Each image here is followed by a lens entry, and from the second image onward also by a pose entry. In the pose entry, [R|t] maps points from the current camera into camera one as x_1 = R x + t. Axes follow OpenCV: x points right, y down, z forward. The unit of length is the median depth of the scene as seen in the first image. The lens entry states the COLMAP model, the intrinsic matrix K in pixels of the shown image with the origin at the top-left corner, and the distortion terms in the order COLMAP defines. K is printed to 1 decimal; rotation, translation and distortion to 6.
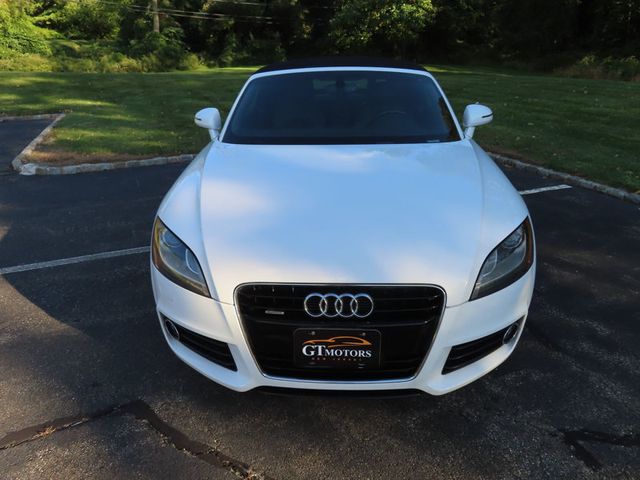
lens RADIAL K [[457.7, 0, 314.7], [0, 457.7, 242.8], [0, 0, 1]] dist [-0.010214, 0.003745]
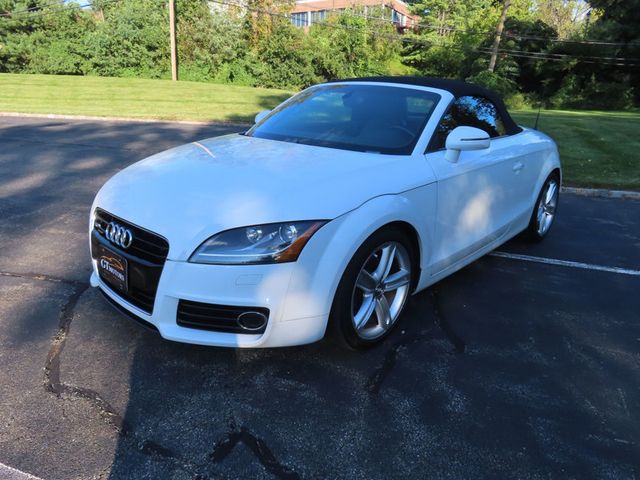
lens RADIAL K [[457.7, 0, 314.7], [0, 457.7, 242.8], [0, 0, 1]] dist [-0.010214, 0.003745]
pose [[0.761542, 0.248182, -0.598715, 0.687106], [-0.293326, 0.955734, 0.023077, -0.019851], [0.577940, 0.158044, 0.800630, 0.148517]]
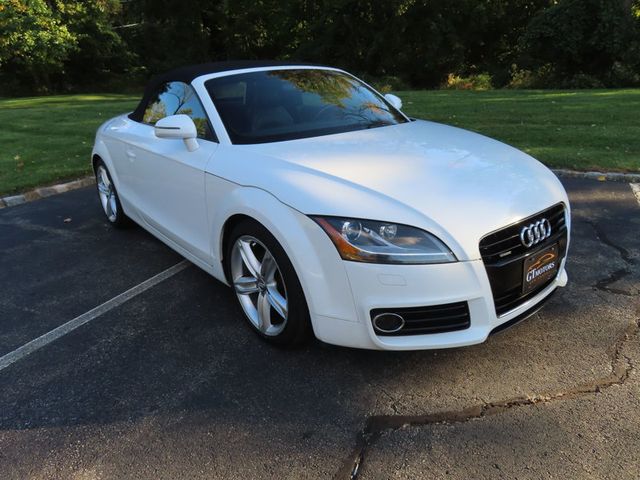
lens RADIAL K [[457.7, 0, 314.7], [0, 457.7, 242.8], [0, 0, 1]] dist [-0.010214, 0.003745]
pose [[0.742567, -0.250649, 0.621103, -0.625137], [0.286207, 0.957153, 0.044086, -0.032843], [-0.605541, 0.145027, 0.782488, 0.216937]]
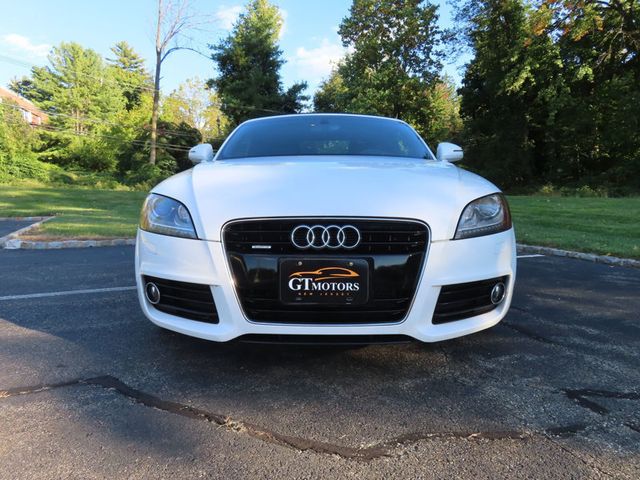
lens RADIAL K [[457.7, 0, 314.7], [0, 457.7, 242.8], [0, 0, 1]] dist [-0.010214, 0.003745]
pose [[0.999207, 0.013476, 0.037477, -0.005145], [-0.002339, 0.959243, -0.282571, 0.233966], [-0.039757, 0.282259, 0.958514, 0.020445]]
